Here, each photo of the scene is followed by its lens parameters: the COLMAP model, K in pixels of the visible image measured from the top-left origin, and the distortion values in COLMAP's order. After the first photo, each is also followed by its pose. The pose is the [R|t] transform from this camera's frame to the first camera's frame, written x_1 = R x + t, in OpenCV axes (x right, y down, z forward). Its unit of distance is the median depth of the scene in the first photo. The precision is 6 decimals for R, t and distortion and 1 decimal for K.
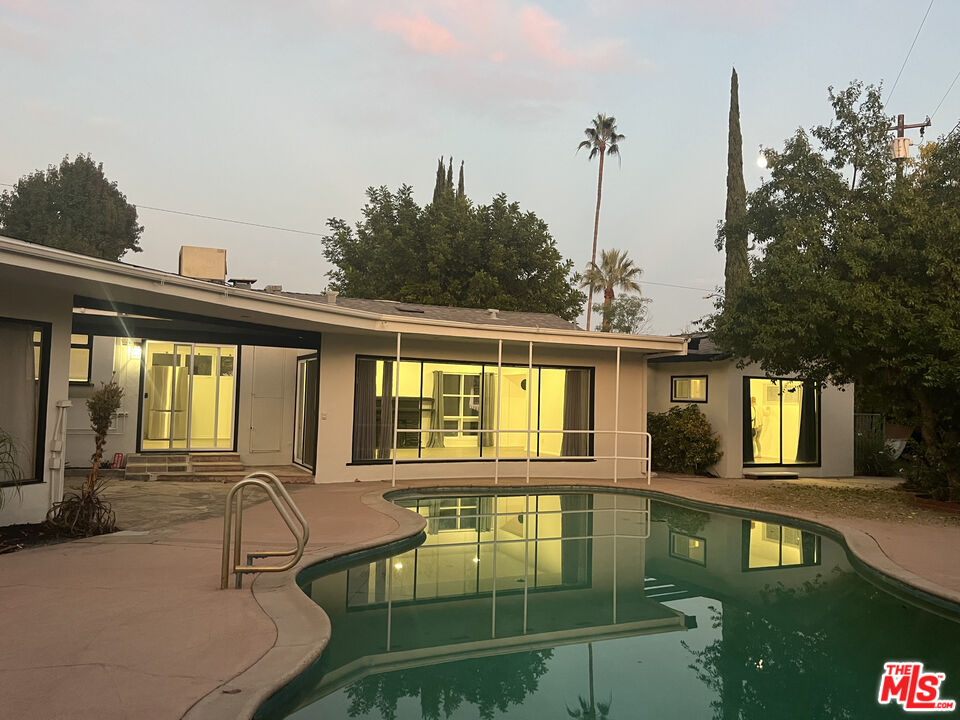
lens RADIAL K [[730.4, 0, 480.4], [0, 730.4, 372.5], [0, 0, 1]] dist [0.035615, -0.003485]
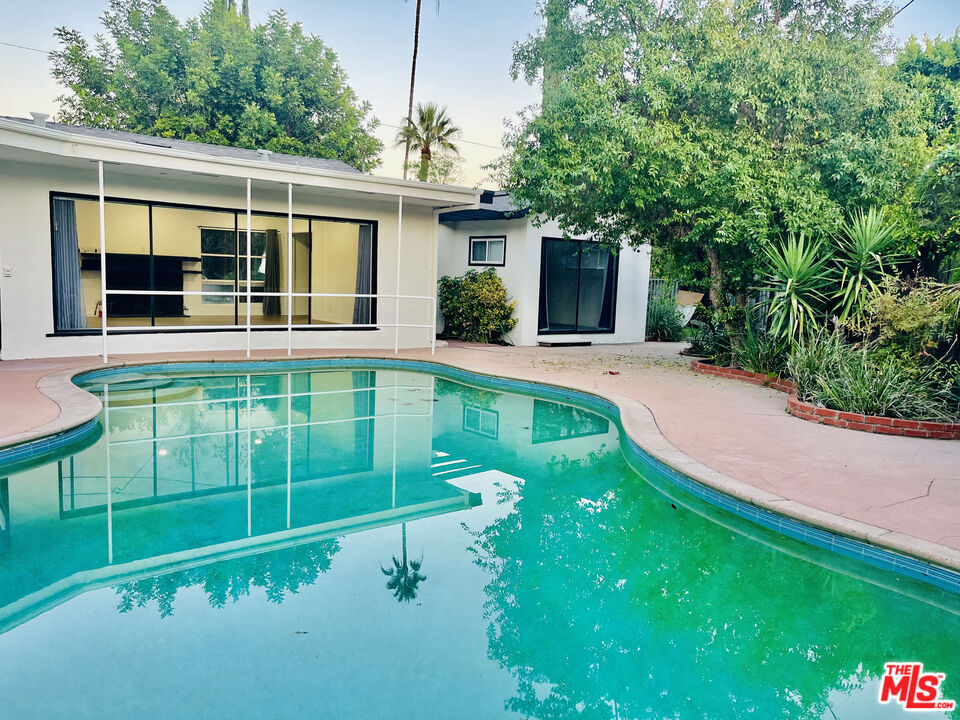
lens RADIAL K [[733.3, 0, 480.0], [0, 733.3, 360.0], [0, 0, 1]] dist [0.069370, -0.111782]
pose [[0.972157, -0.017256, 0.233692, 0.068846], [-0.020335, 0.987310, 0.157497, 0.015214], [-0.233445, -0.157864, 0.959470, 0.116189]]
